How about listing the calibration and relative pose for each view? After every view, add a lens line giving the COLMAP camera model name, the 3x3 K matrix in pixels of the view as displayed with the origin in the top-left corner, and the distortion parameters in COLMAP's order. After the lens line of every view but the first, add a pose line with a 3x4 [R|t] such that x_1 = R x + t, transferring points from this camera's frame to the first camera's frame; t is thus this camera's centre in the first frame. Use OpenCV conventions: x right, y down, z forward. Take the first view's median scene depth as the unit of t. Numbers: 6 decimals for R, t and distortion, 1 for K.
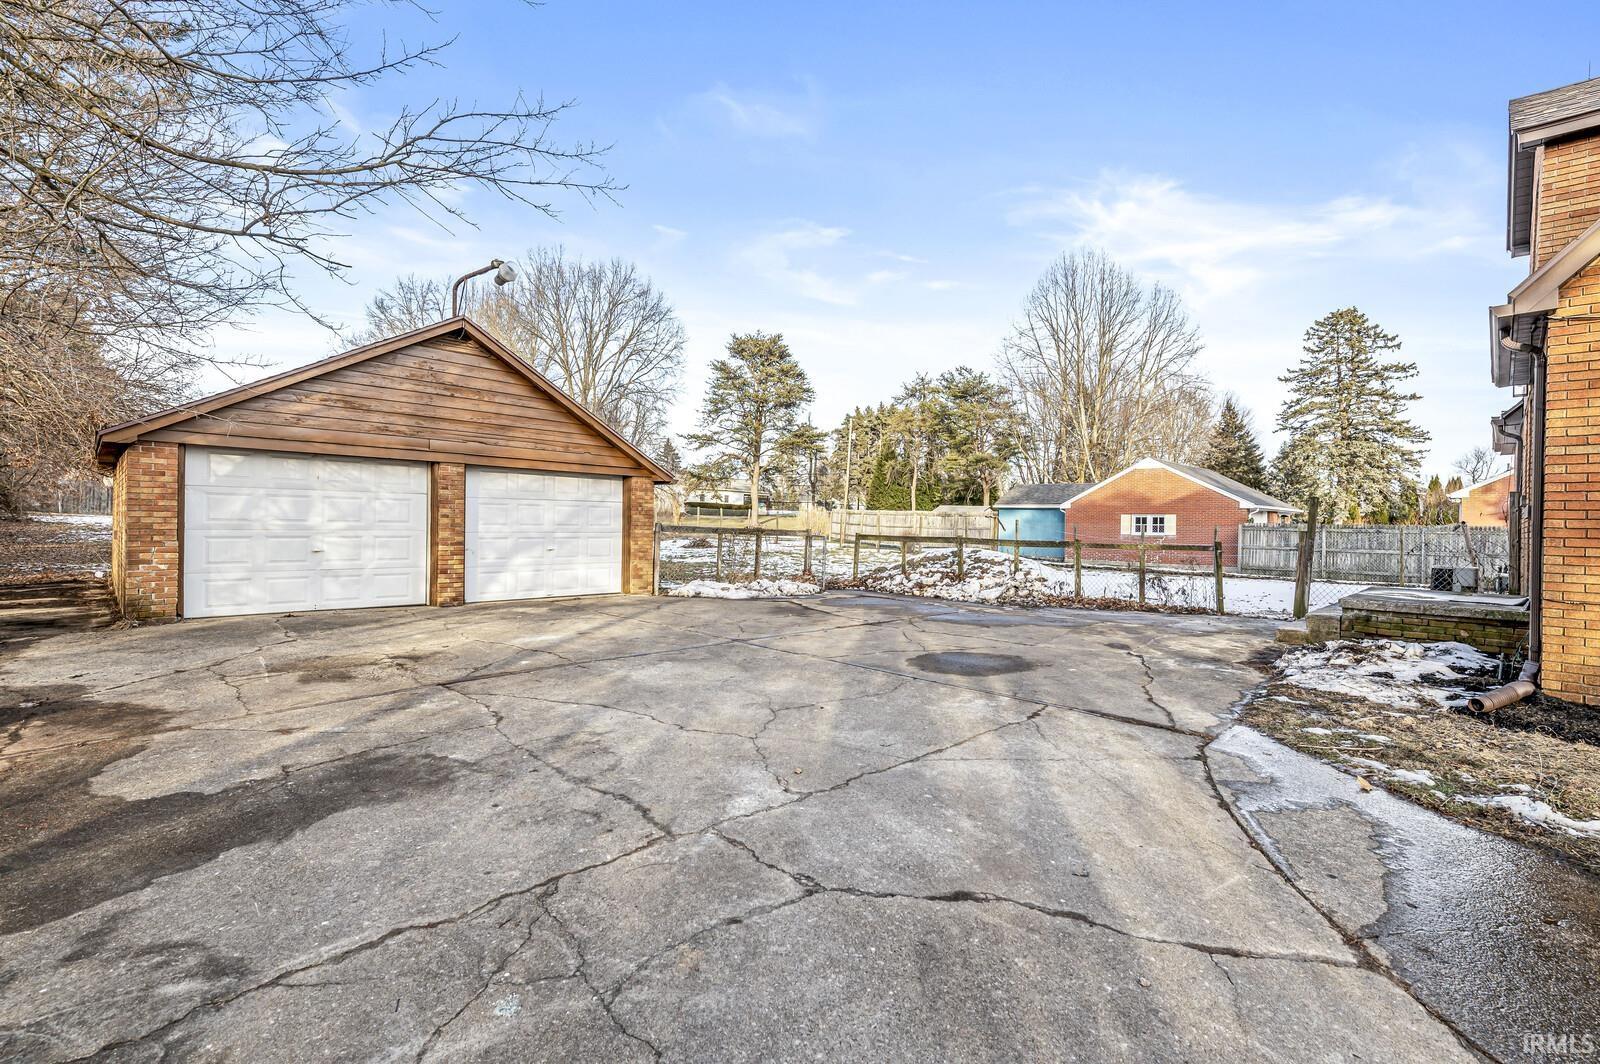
lens RADIAL K [[700.3, 0, 787.8], [0, 700.3, 527.1], [0, 0, 1]] dist [0.002062, -0.000536]
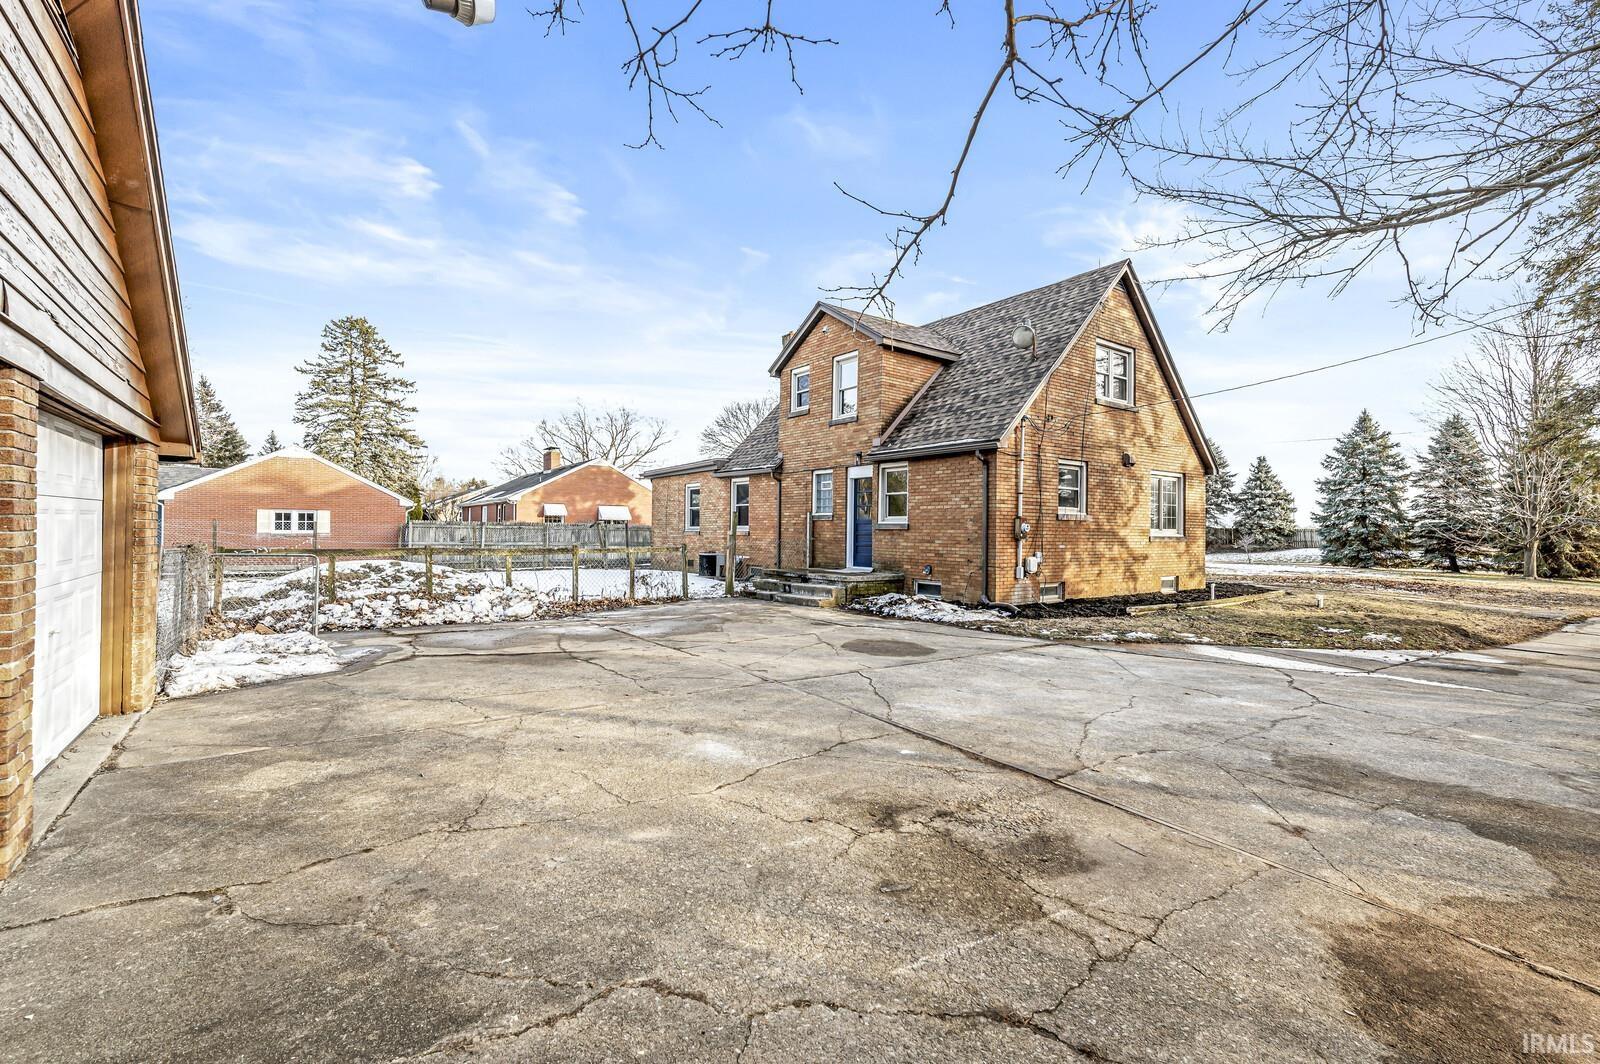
lens RADIAL K [[700.3, 0, 808.5], [0, 700.3, 529.5], [0, 0, 1]] dist [0.002062, -0.000536]
pose [[0.162475, -0.015946, 0.986584, -1.044534], [-0.005115, 0.999842, 0.017003, -0.048186], [-0.986699, -0.007809, 0.162368, 0.927498]]
